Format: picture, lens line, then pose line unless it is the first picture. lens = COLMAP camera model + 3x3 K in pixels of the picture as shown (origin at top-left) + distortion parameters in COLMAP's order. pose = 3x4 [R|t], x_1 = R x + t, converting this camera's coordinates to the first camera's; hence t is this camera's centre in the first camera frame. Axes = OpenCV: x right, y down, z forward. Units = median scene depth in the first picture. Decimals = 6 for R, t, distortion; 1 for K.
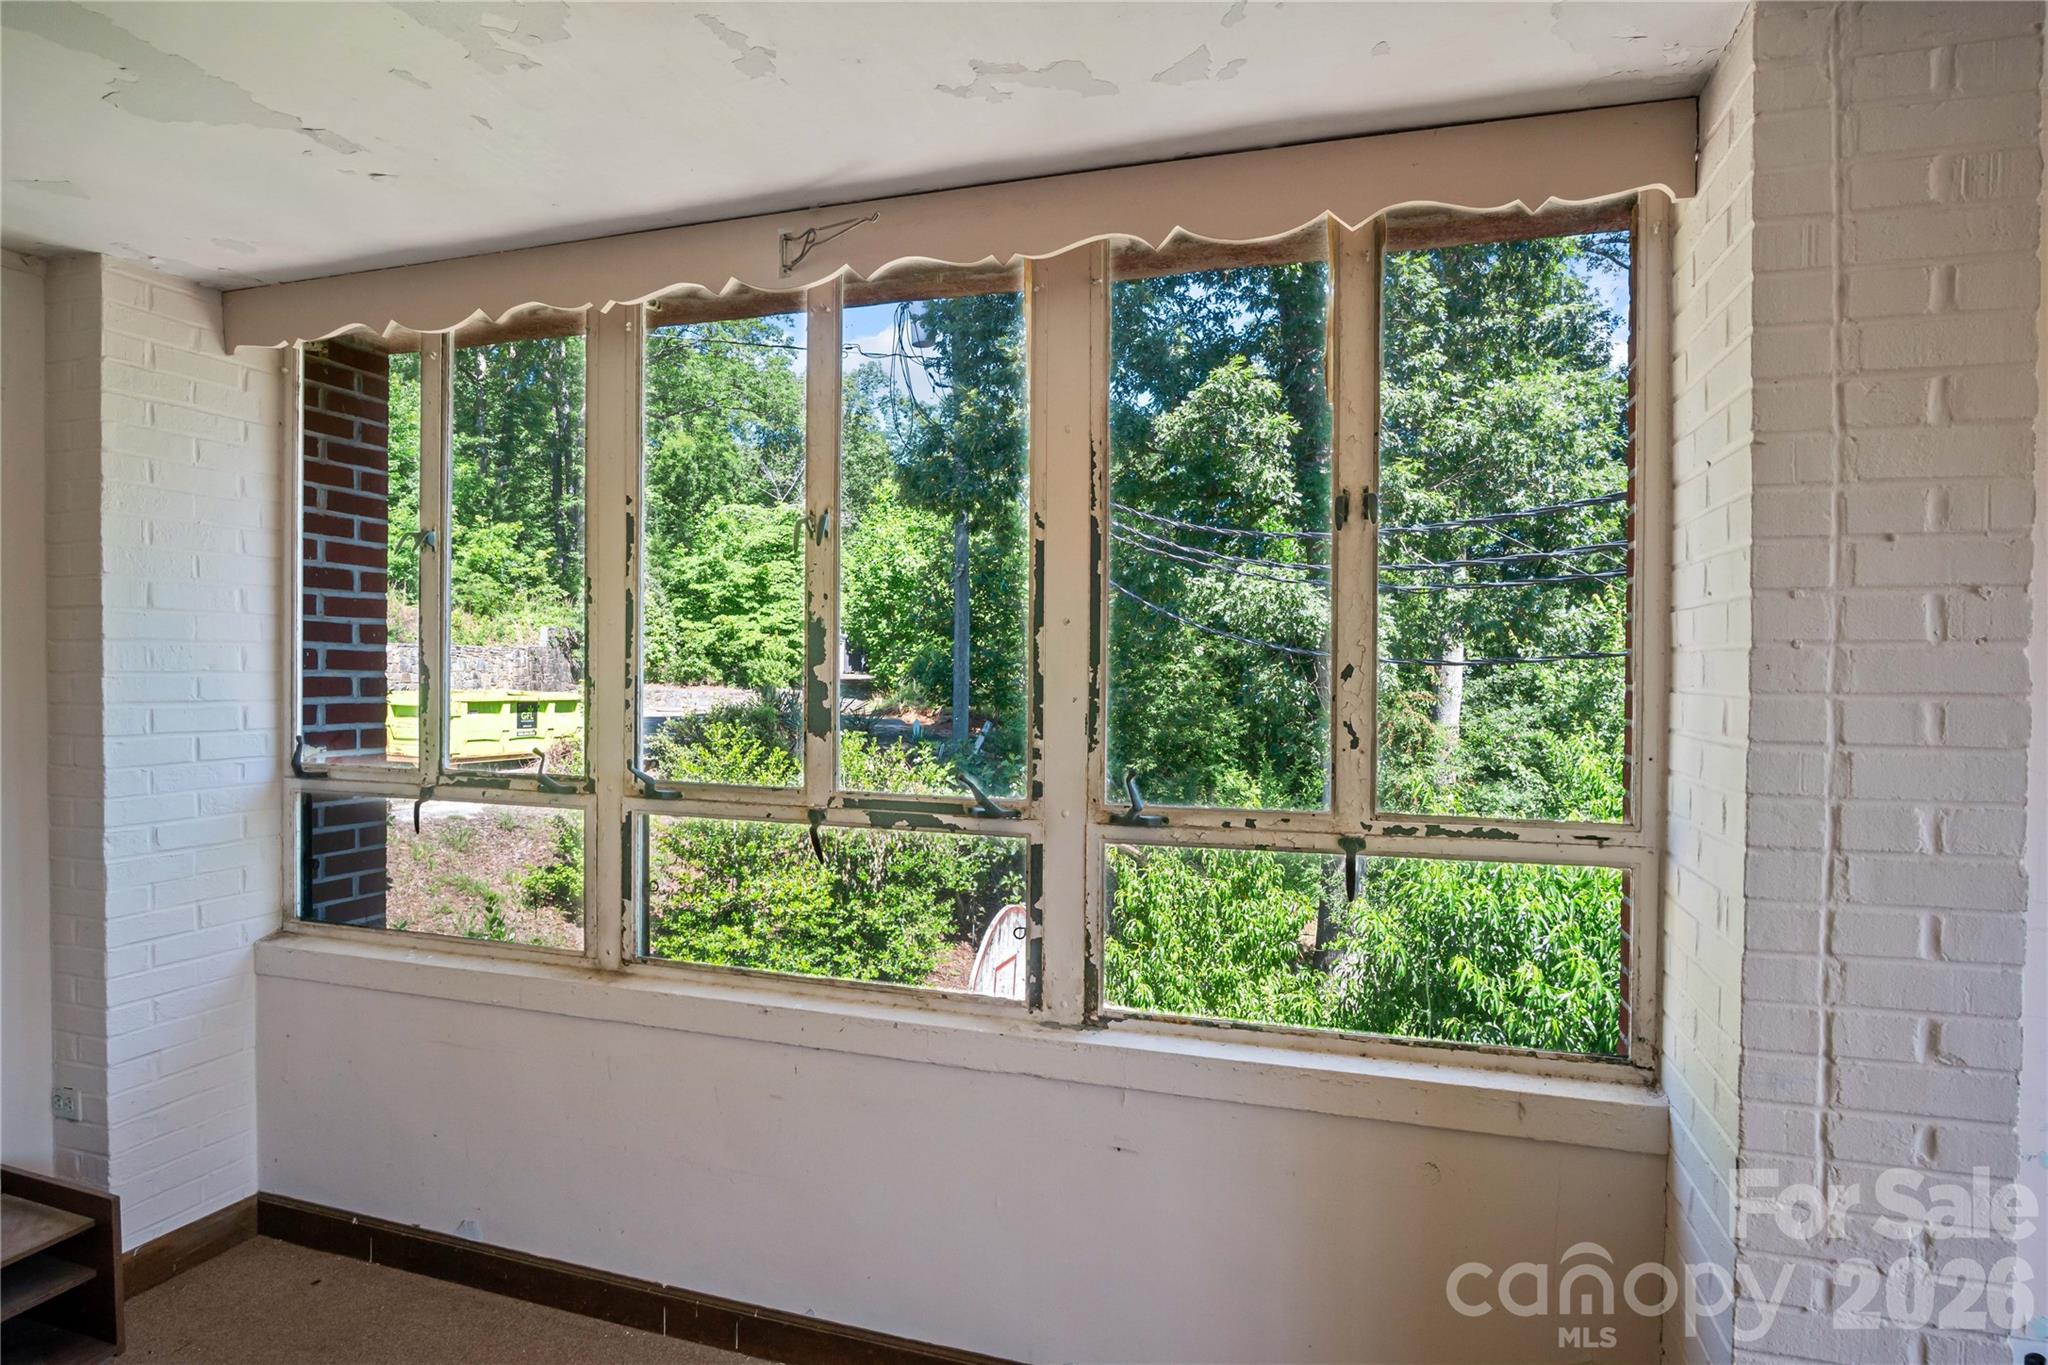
lens RADIAL K [[1109.4, 0, 1026.7], [0, 1109.4, 688.1], [0, 0, 1]] dist [-0.016627, 0.000537]
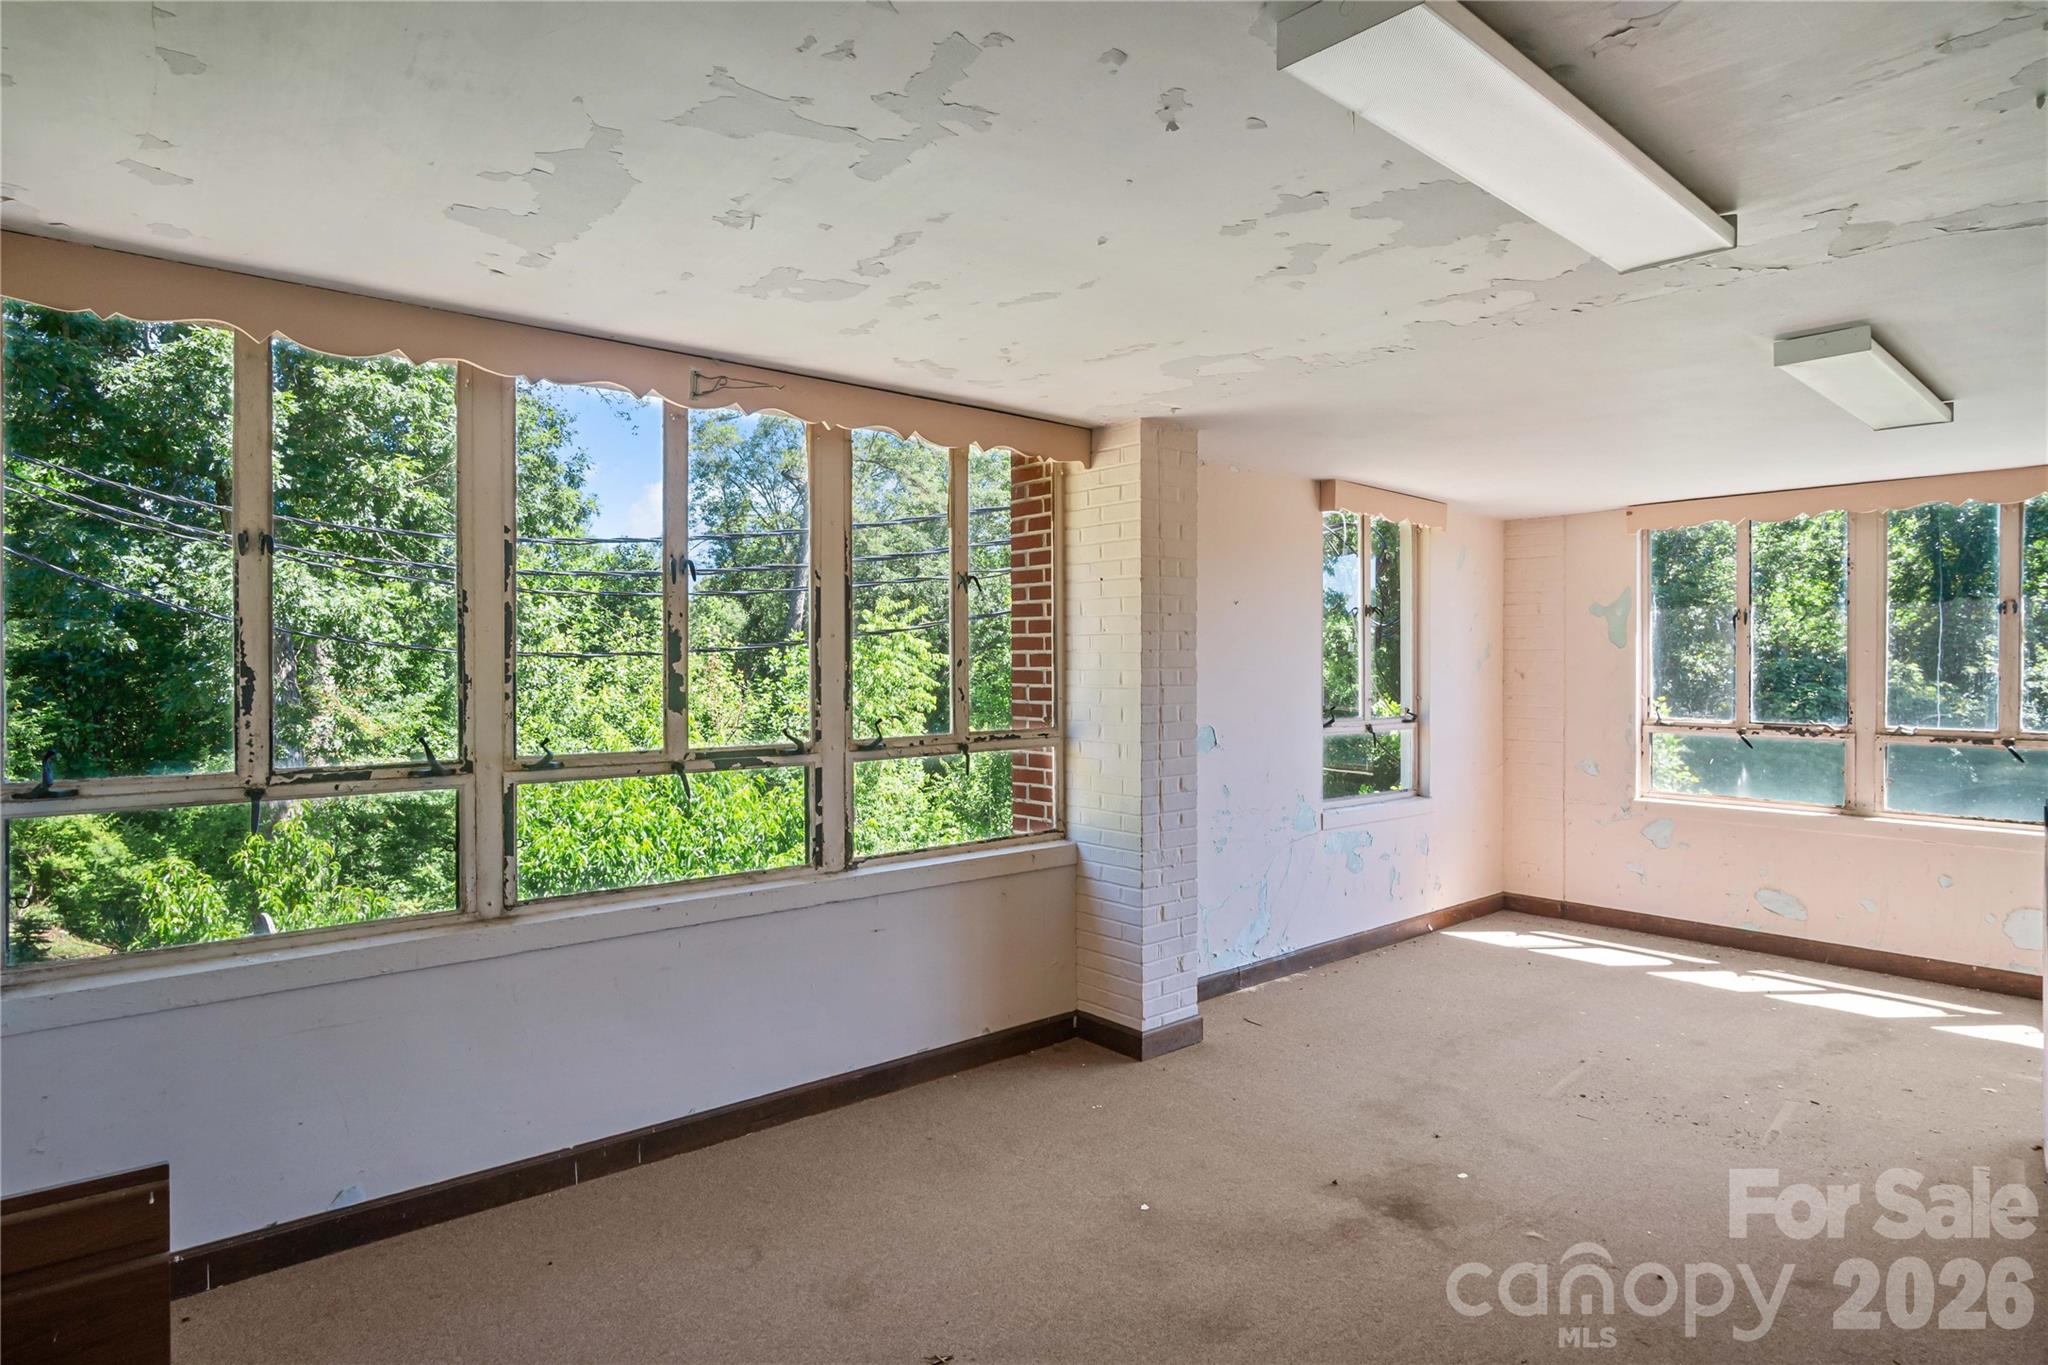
lens RADIAL K [[1109.4, 0, 1026.2], [0, 1109.4, 671.0], [0, 0, 1]] dist [-0.016627, 0.000537]
pose [[0.524570, -0.018203, 0.851173, -1.168581], [0.022961, 0.999710, 0.007228, -0.009380], [-0.851058, 0.015752, 0.524836, -0.137458]]
